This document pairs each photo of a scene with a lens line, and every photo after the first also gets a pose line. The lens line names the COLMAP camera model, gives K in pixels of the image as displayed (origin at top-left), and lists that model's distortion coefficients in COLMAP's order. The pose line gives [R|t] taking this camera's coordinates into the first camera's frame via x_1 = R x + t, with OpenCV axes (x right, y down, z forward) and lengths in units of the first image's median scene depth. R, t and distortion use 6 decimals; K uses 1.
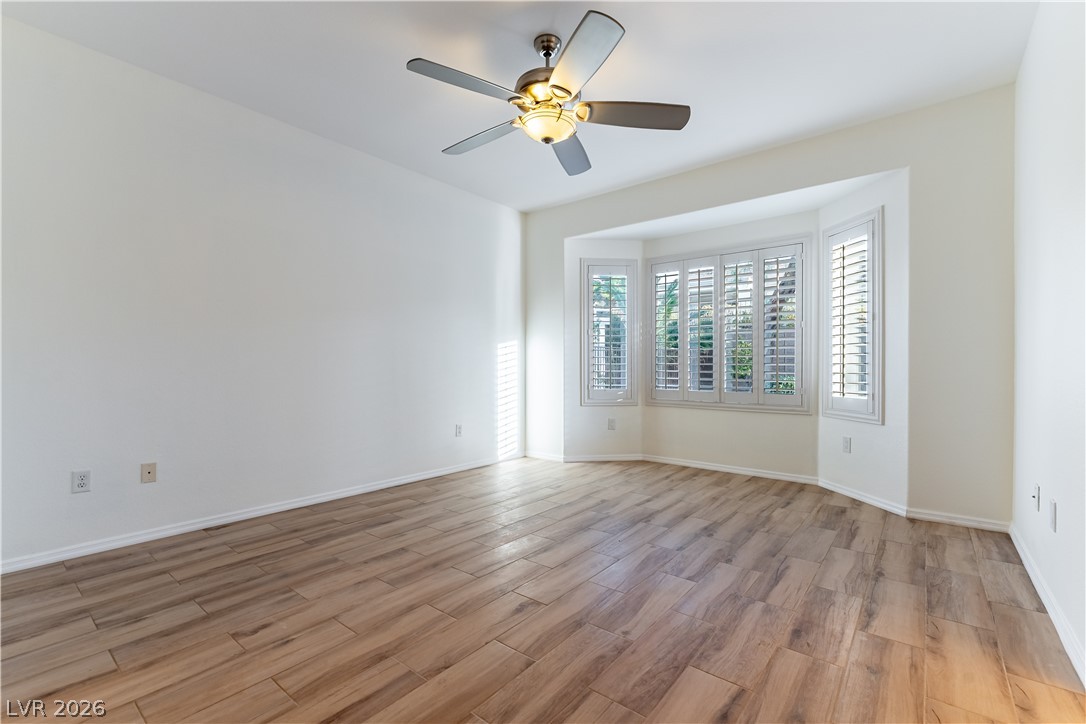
lens RADIAL K [[472.7, 0, 548.4], [0, 472.7, 363.1], [0, 0, 1]] dist [-0.000432, -0.000186]
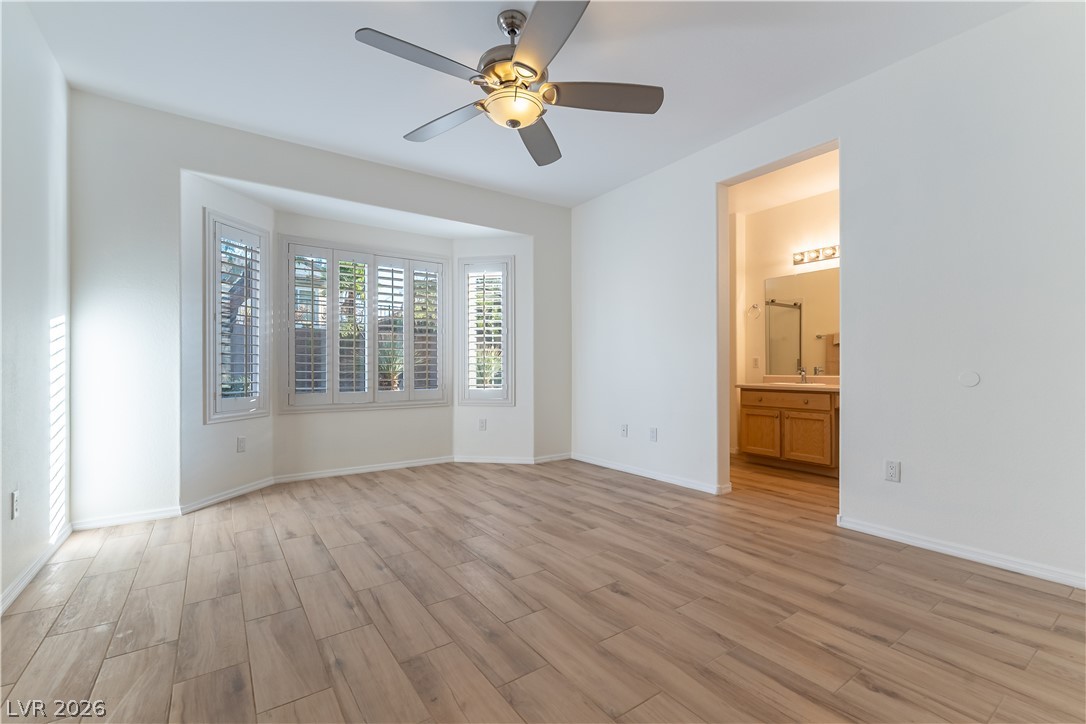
lens RADIAL K [[467.1, 0, 544.9], [0, 467.1, 363.0], [0, 0, 1]] dist [-0.002234, -0.000285]
pose [[0.282181, 0.006456, 0.959340, -0.867826], [-0.002843, 0.999979, -0.005893, 0.008154], [-0.959357, -0.001064, 0.282193, 0.677517]]
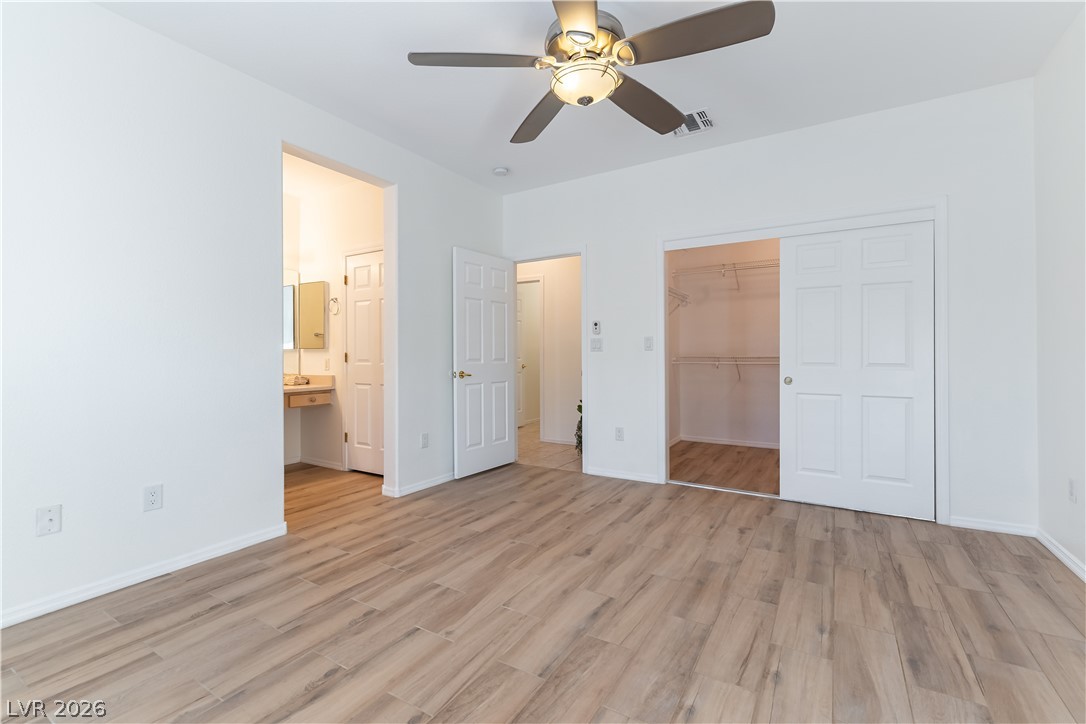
lens RADIAL K [[472.7, 0, 548.4], [0, 472.7, 363.1], [0, 0, 1]] dist [-0.000432, -0.000186]
pose [[-0.992437, 0.008982, -0.122424, 0.163816], [0.007605, 0.999903, 0.011711, -0.021257], [0.122517, 0.010691, -0.992409, 1.791403]]
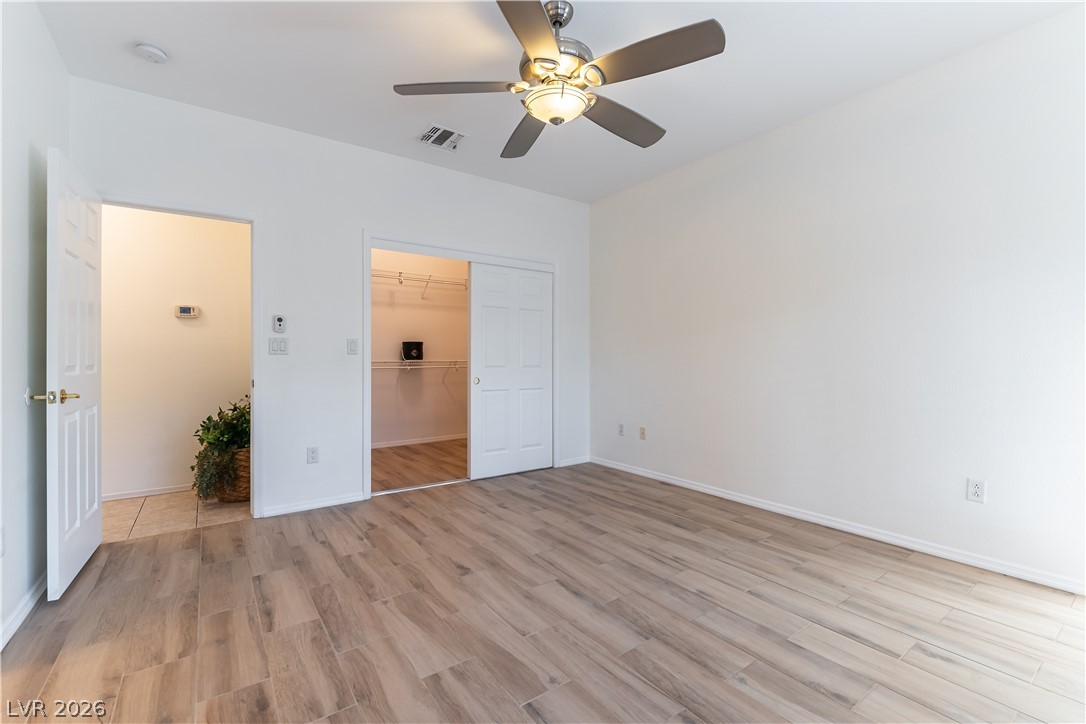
lens RADIAL K [[472.7, 0, 548.4], [0, 472.7, 363.1], [0, 0, 1]] dist [-0.000432, -0.000186]
pose [[-0.268445, 0.012203, -0.963218, 0.839670], [0.007794, 0.999915, 0.010496, -0.026874], [0.963263, -0.004690, -0.268517, 1.212361]]
